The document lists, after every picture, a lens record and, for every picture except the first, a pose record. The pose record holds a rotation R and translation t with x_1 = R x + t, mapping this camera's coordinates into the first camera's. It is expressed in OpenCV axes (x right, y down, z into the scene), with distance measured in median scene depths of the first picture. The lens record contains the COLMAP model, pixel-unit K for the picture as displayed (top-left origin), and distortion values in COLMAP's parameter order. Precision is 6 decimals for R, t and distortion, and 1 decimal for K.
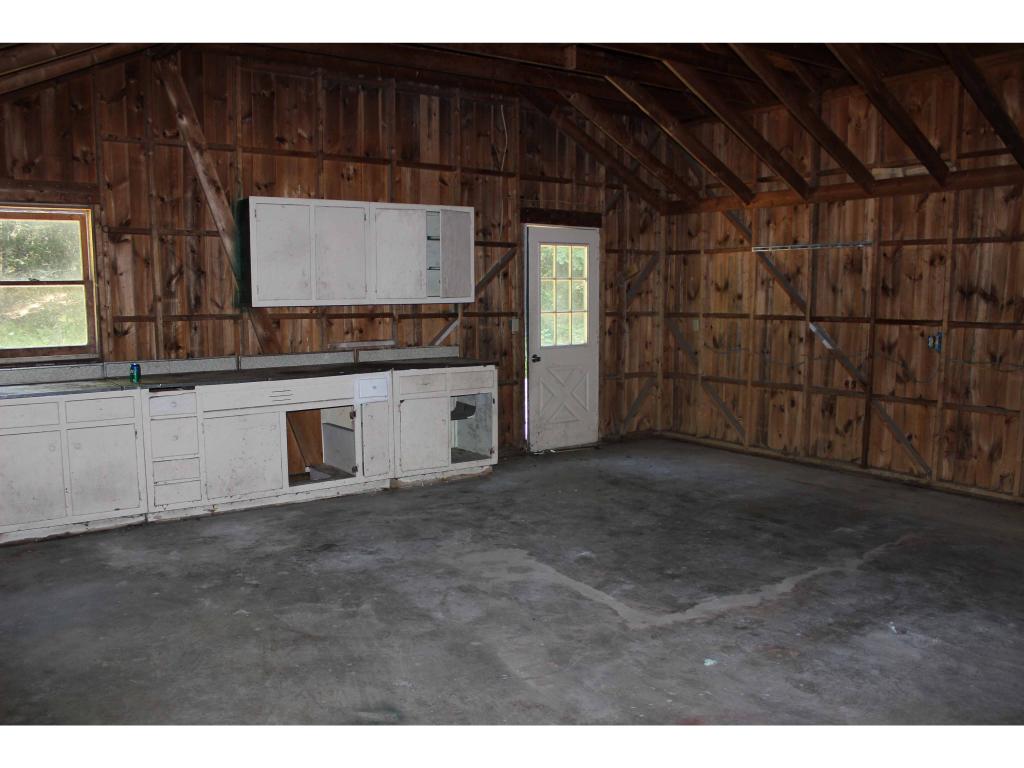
lens RADIAL K [[862.4, 0, 516.4], [0, 862.4, 388.2], [0, 0, 1]] dist [-0.160688, 0.153601]
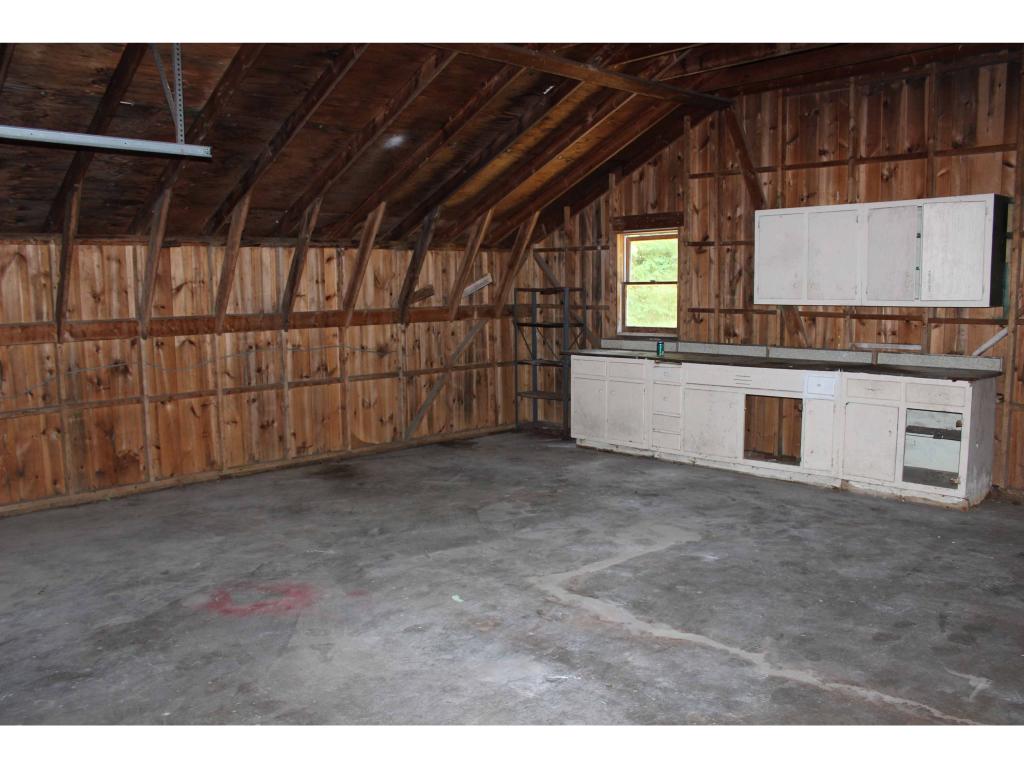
lens RADIAL K [[862.4, 0, 516.4], [0, 862.4, 388.2], [0, 0, 1]] dist [-0.160688, 0.153601]
pose [[0.144936, 0.112768, -0.982994, 1.003342], [-0.107811, 0.989369, 0.097603, -0.073240], [0.983550, 0.091831, 0.155553, 0.614082]]
